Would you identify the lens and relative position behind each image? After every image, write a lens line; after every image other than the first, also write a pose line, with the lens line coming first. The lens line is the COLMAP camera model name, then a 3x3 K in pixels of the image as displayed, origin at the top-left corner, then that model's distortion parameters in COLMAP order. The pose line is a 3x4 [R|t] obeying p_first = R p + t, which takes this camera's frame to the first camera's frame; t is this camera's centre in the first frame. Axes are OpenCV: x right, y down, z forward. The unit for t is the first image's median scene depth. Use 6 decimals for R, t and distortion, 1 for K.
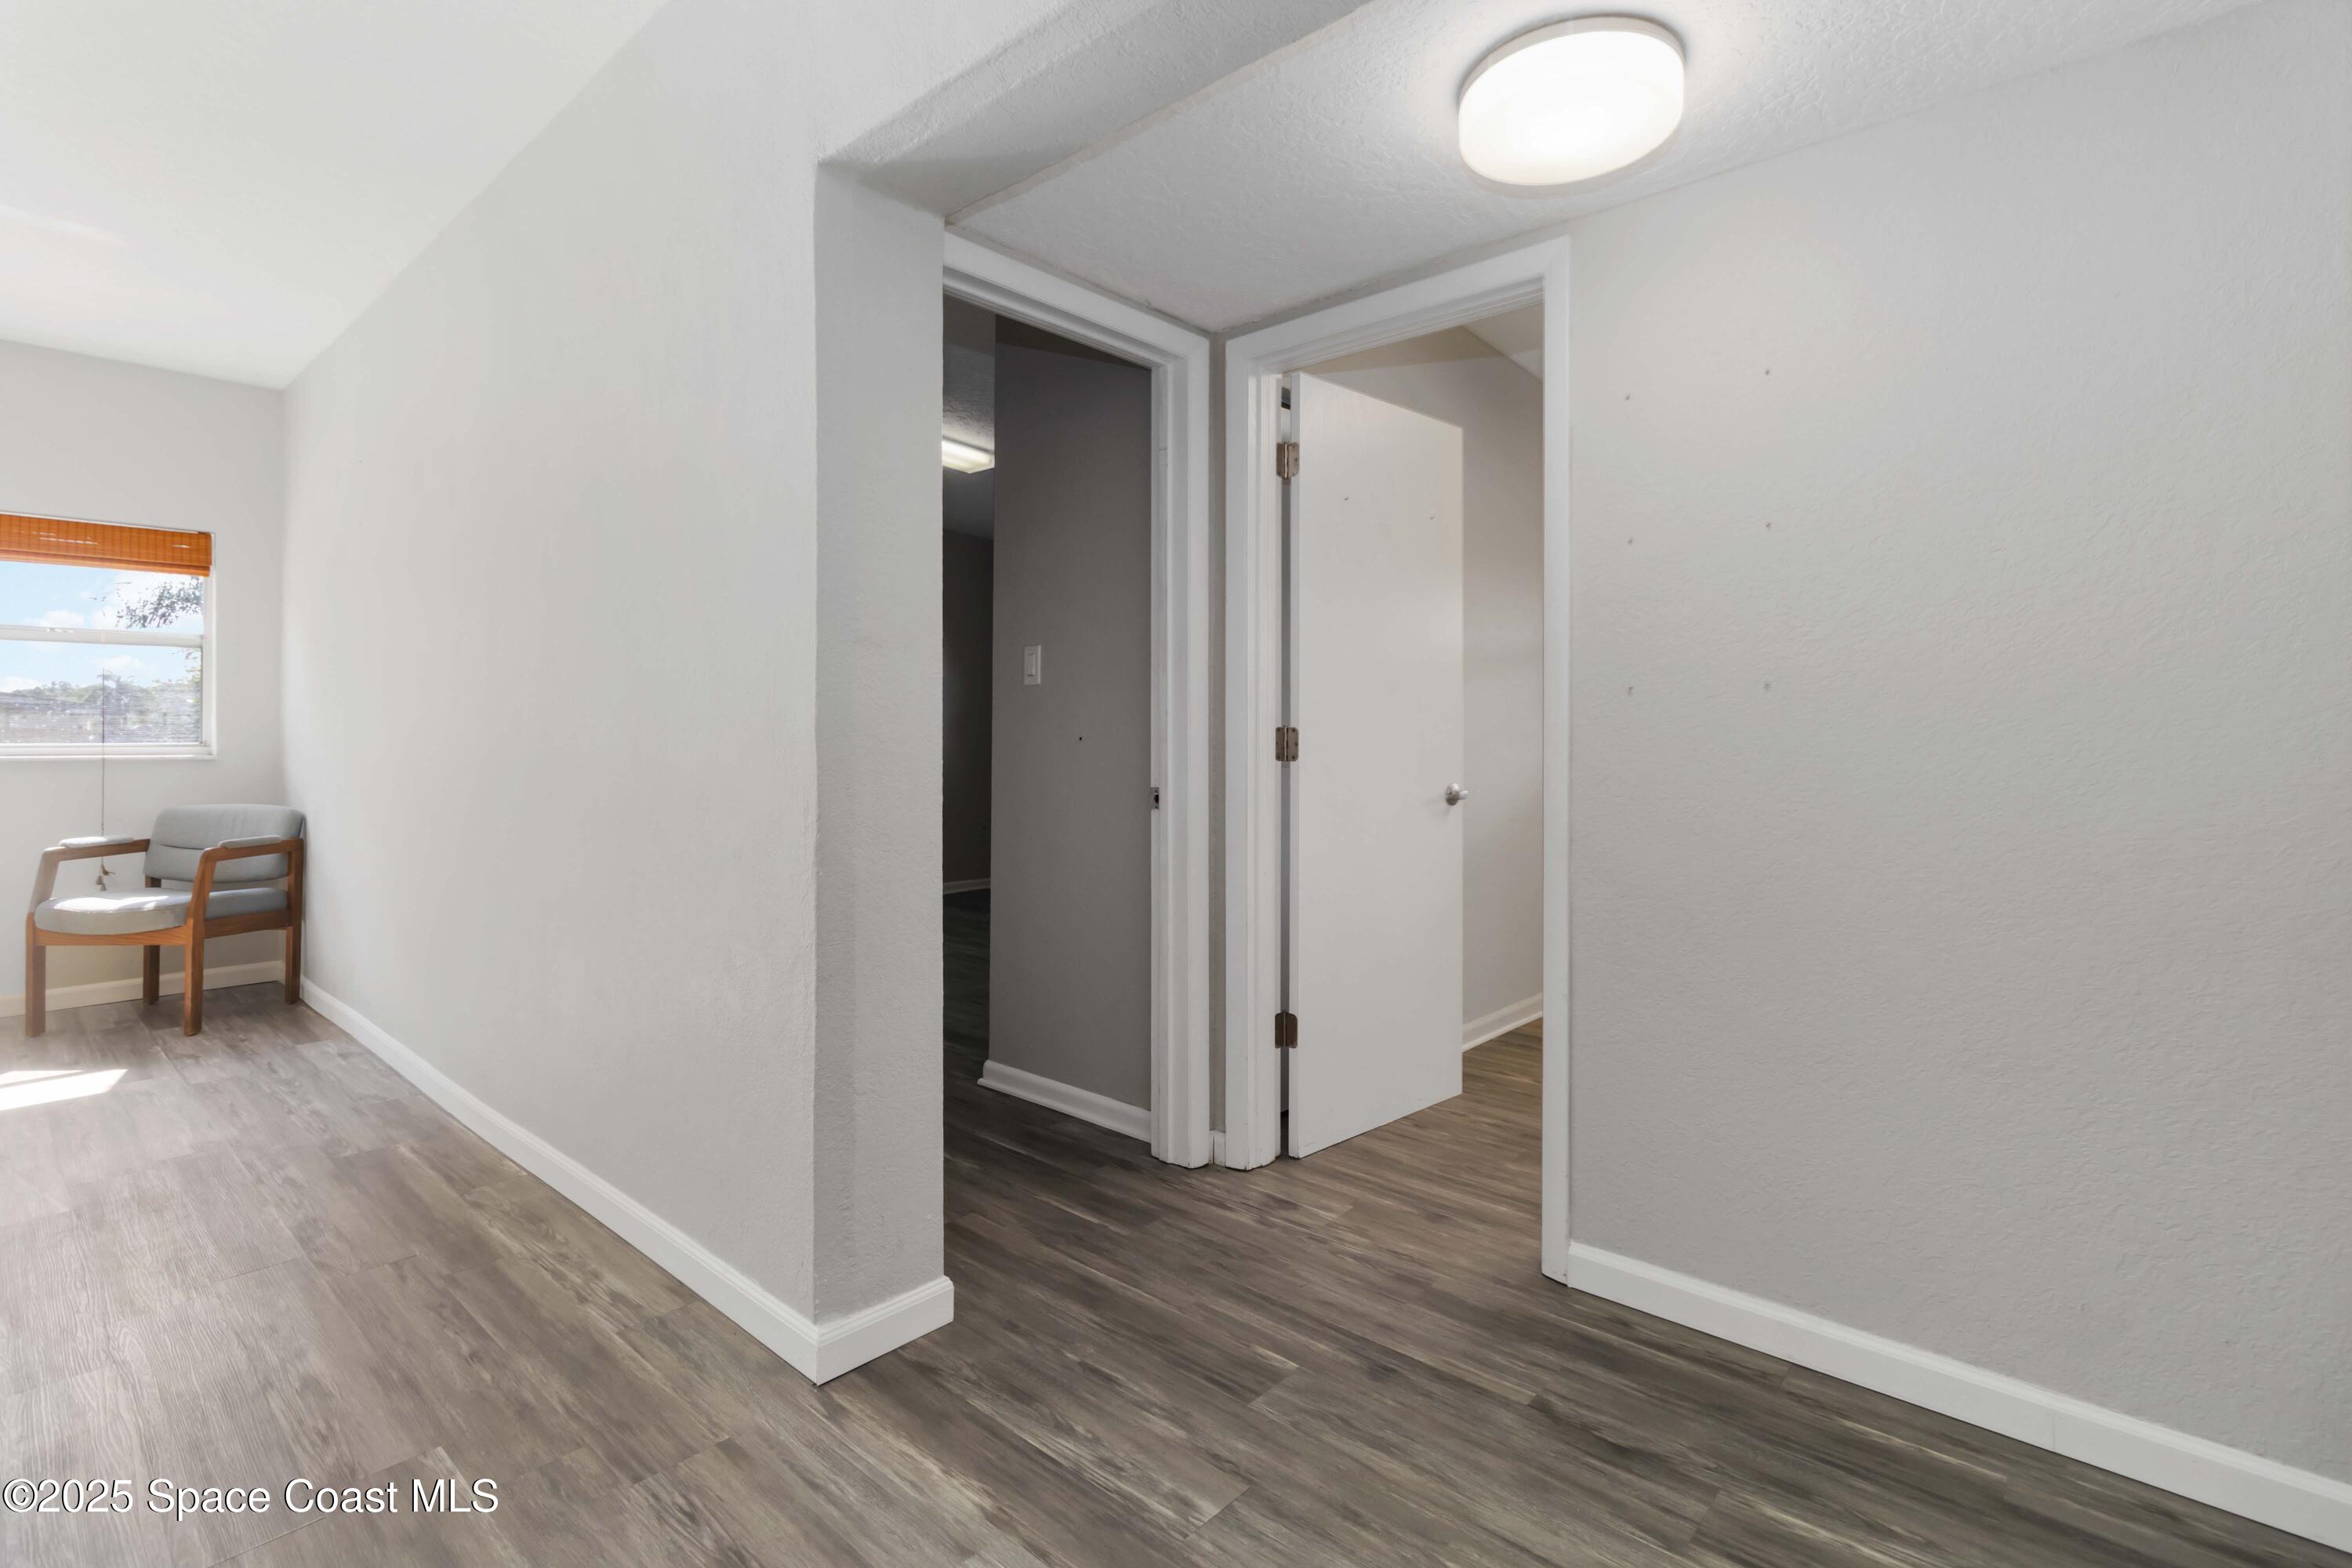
lens RADIAL K [[1095.5, 0, 1158.2], [0, 1095.5, 737.7], [0, 0, 1]] dist [-0.001326, 0.001812]
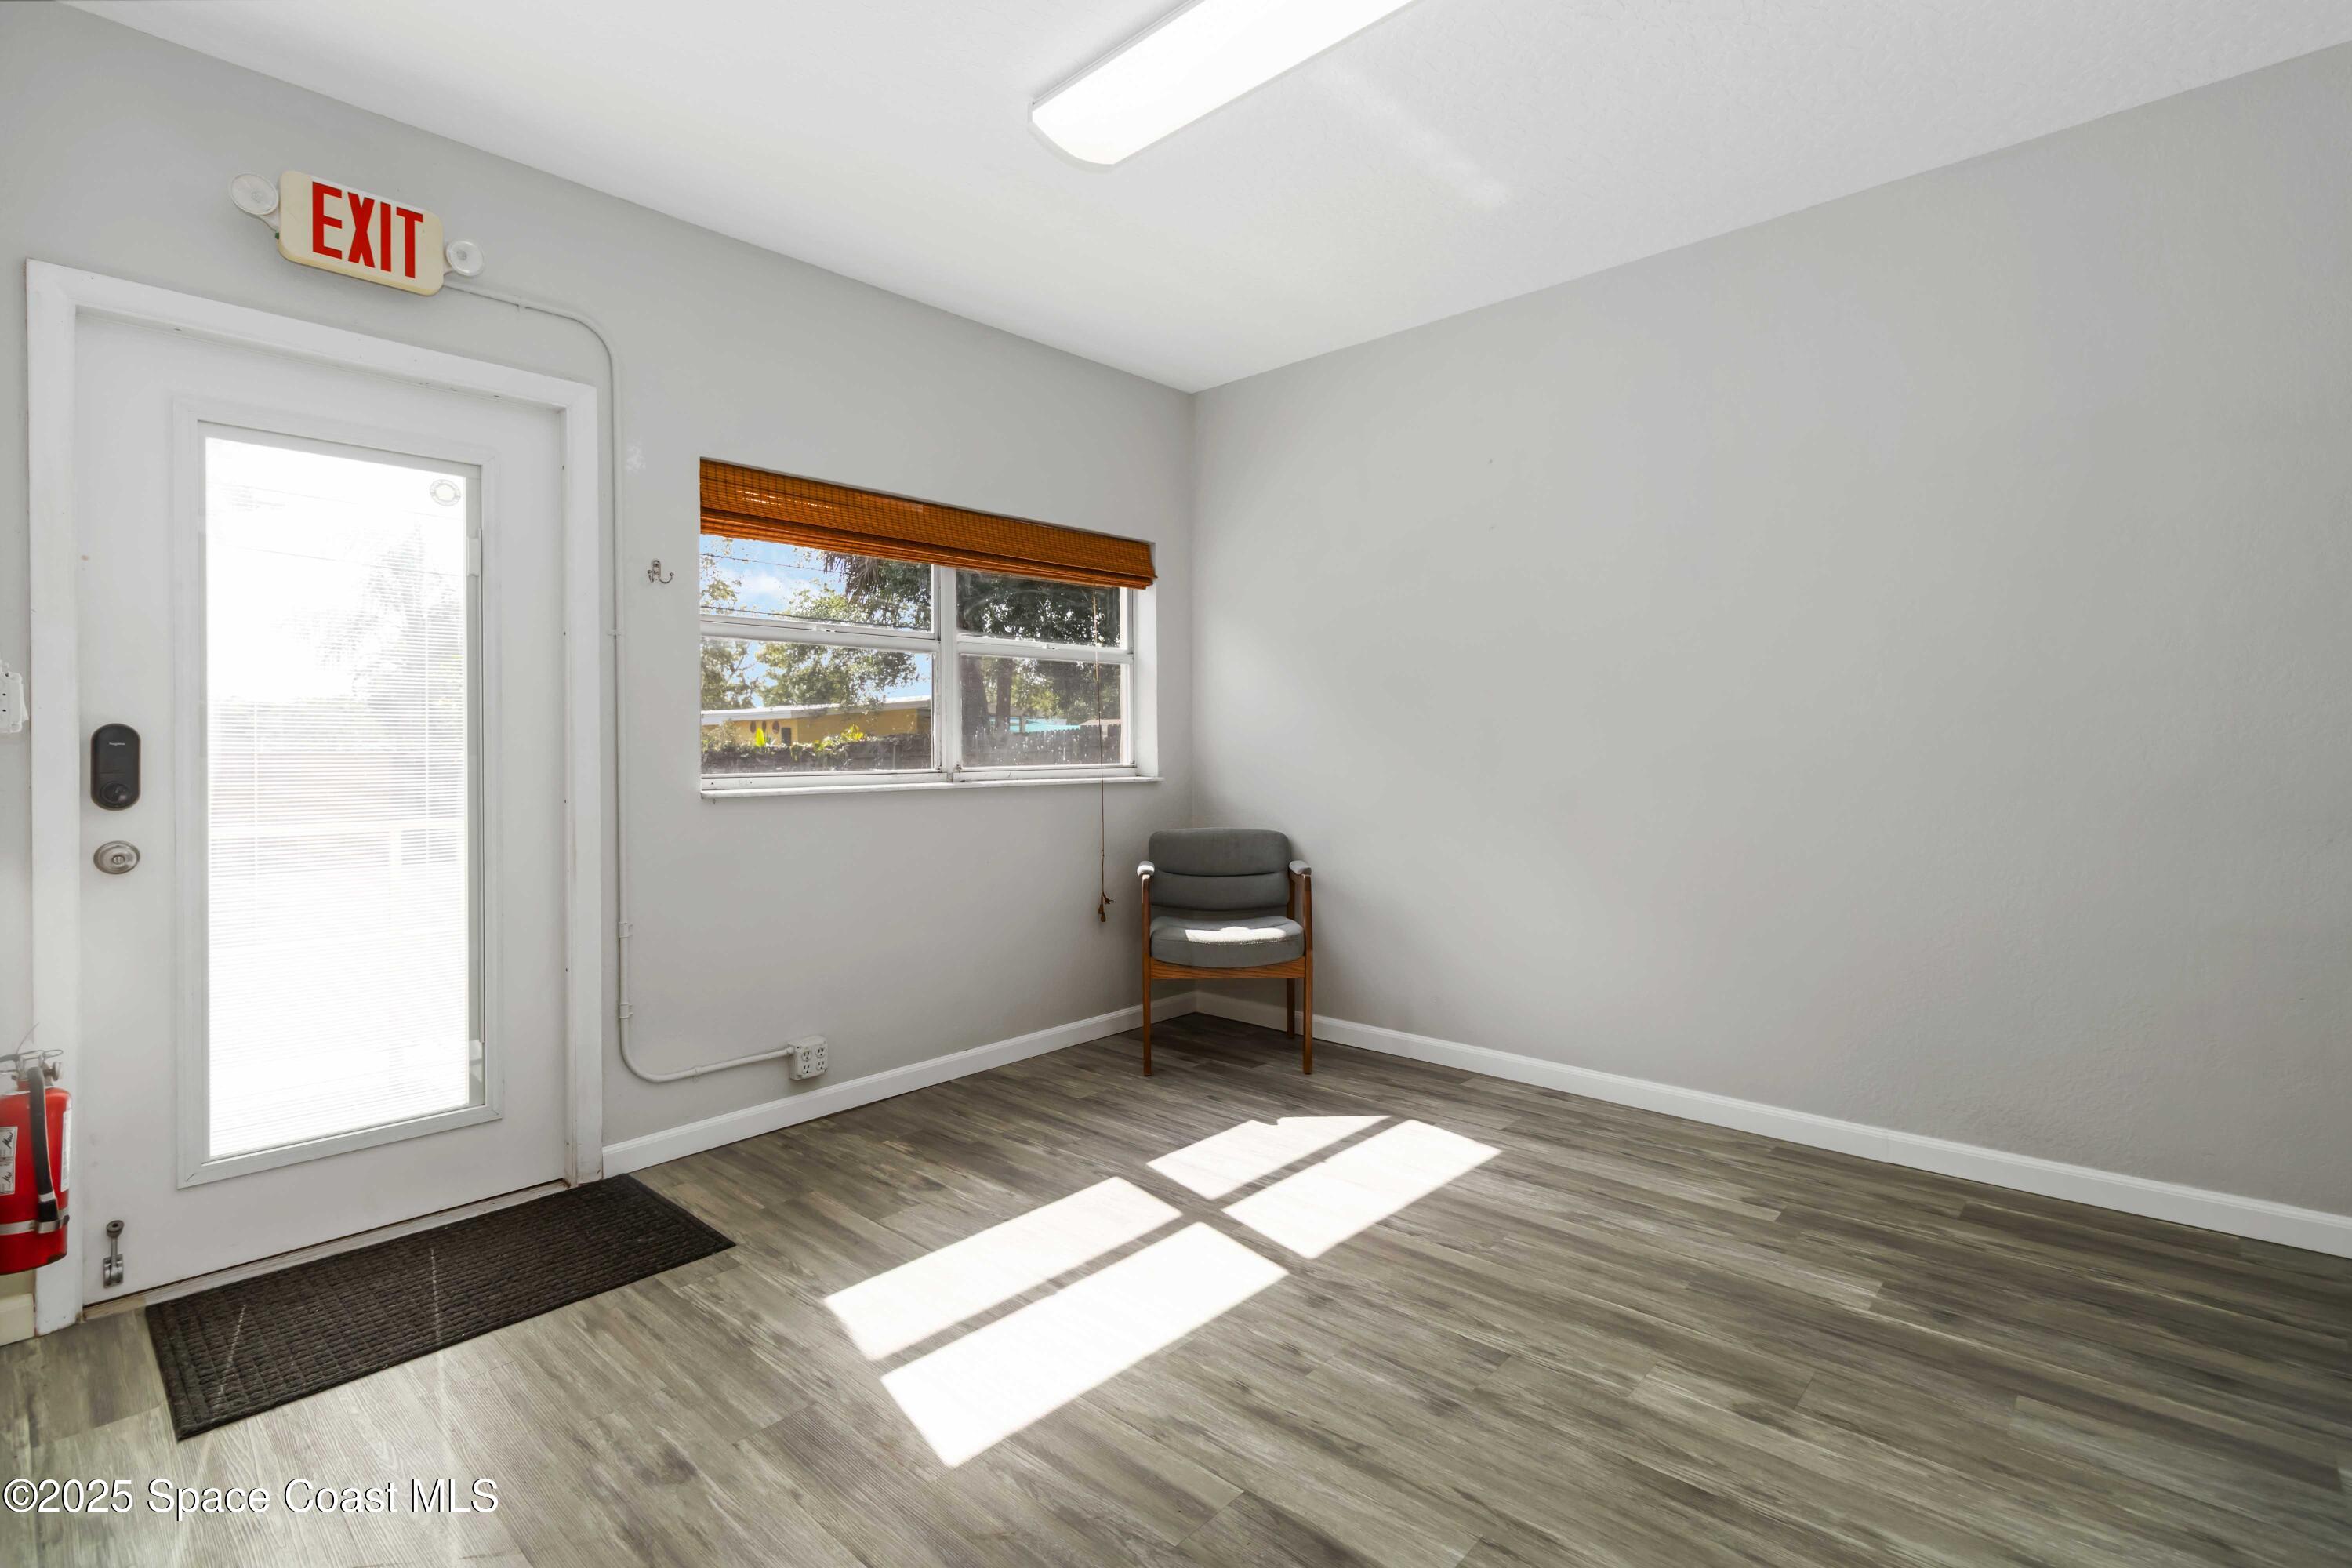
lens RADIAL K [[1095.5, 0, 1138.9], [0, 1095.5, 749.4], [0, 0, 1]] dist [-0.001326, 0.001812]
pose [[0.999566, -0.015805, -0.024851, -1.606930], [0.015868, 0.999871, 0.002346, -0.017561], [0.024811, -0.002739, 0.999688, 0.093103]]
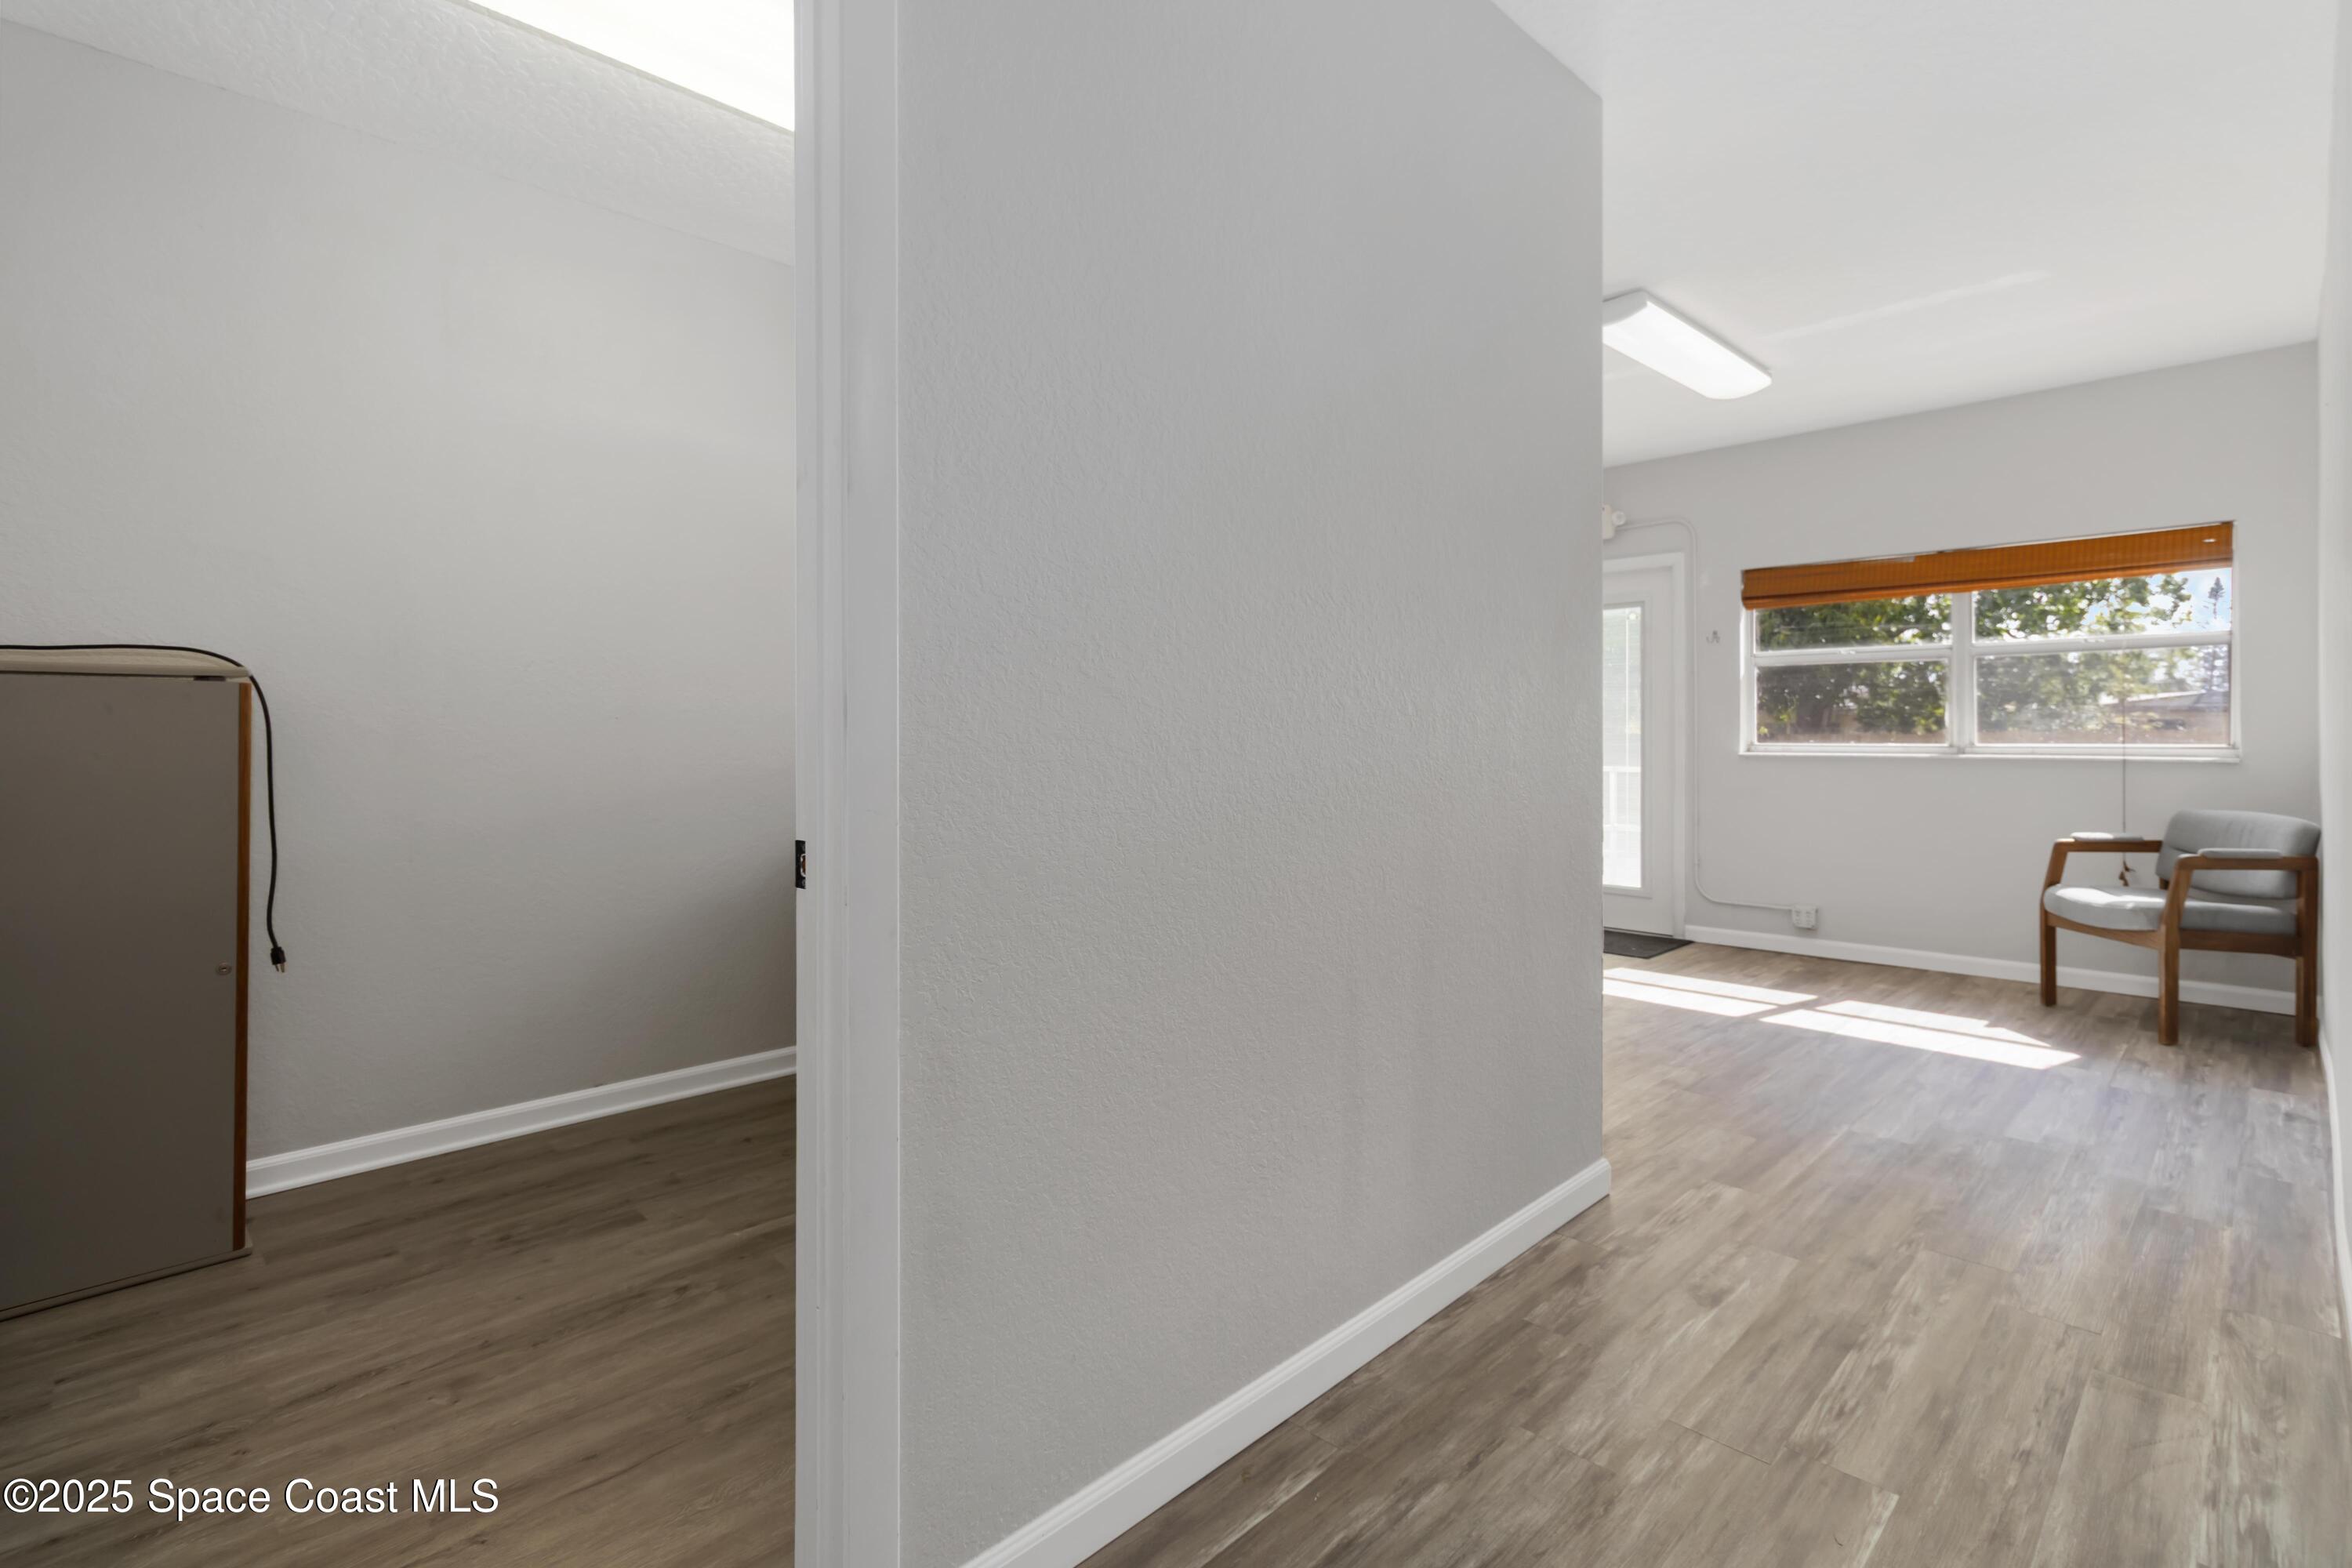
lens RADIAL K [[1095.5, 0, 1203.9], [0, 1095.5, 729.4], [0, 0, 1]] dist [-0.001326, 0.001812]
pose [[-0.050336, -0.012077, -0.998659, 0.212219], [-0.001024, 0.999927, -0.012041, 0.007358], [0.998732, 0.000416, -0.050345, 0.318431]]
